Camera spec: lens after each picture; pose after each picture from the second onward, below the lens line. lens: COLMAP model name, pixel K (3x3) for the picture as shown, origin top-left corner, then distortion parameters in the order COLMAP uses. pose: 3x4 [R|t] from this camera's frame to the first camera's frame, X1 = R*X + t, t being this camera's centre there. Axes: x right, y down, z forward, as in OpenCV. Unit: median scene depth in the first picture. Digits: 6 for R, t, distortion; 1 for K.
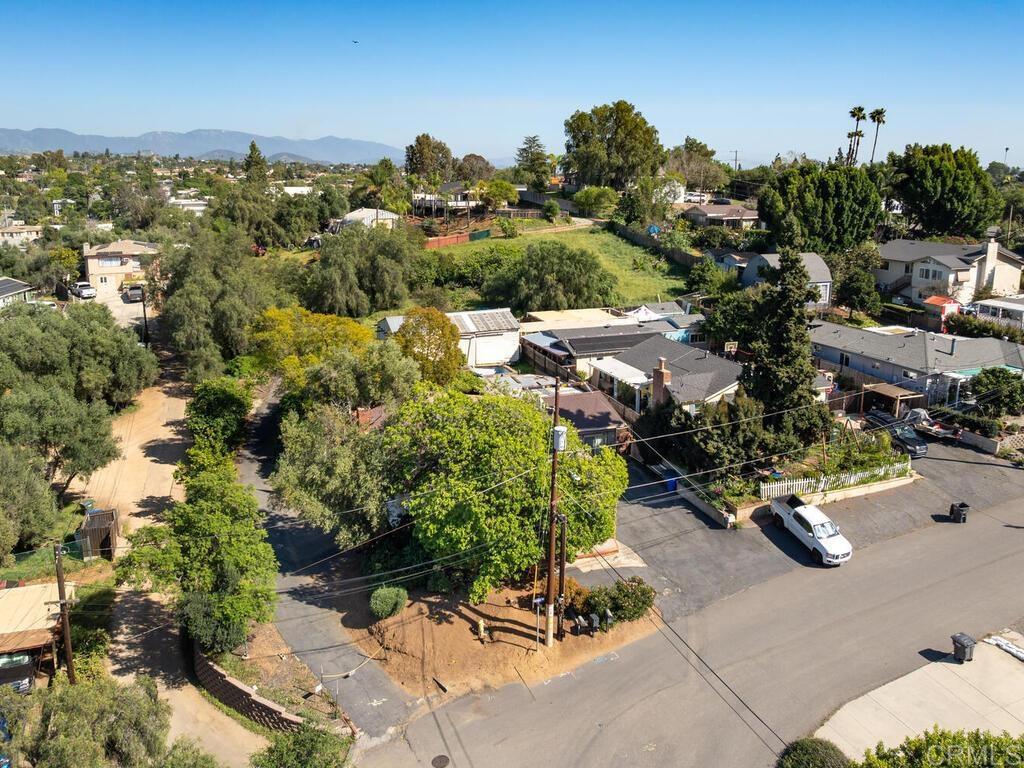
lens RADIAL K [[806.3, 0, 514.5], [0, 806.3, 322.5], [0, 0, 1]] dist [-0.029705, -0.020062]
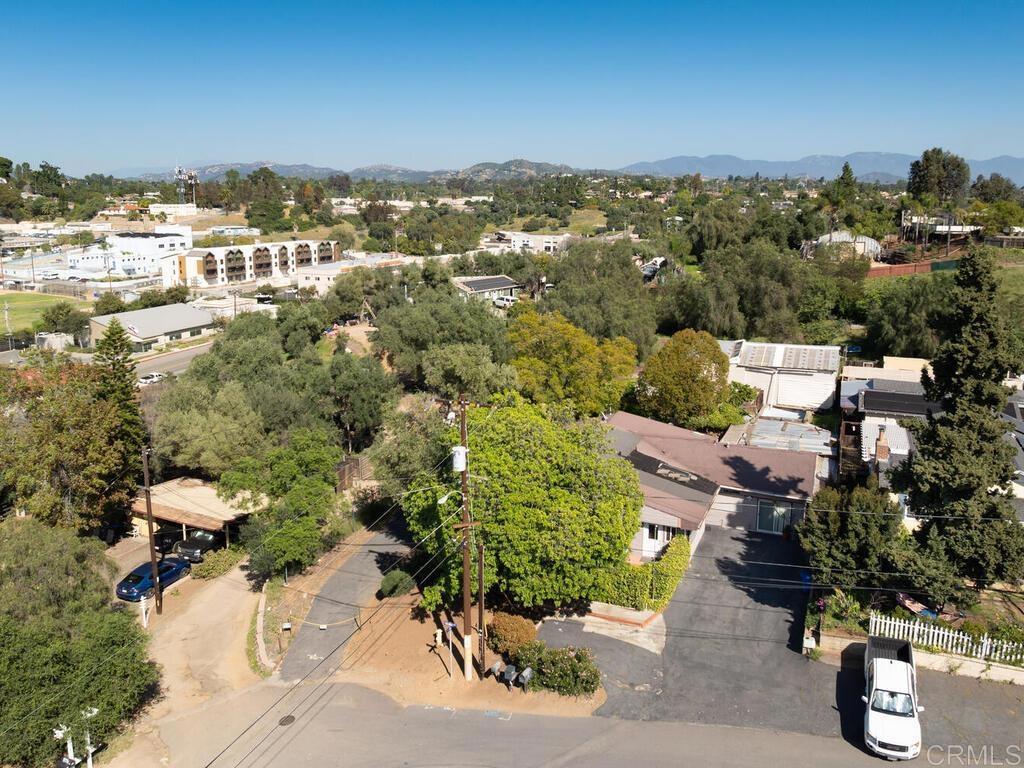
lens RADIAL K [[806.3, 0, 518.3], [0, 806.3, 323.3], [0, 0, 1]] dist [-0.029705, -0.020062]
pose [[0.724914, 0.105497, -0.680712, 0.333037], [-0.123649, 0.992080, 0.022075, -0.019863], [0.677650, 0.068167, 0.732218, 0.155806]]
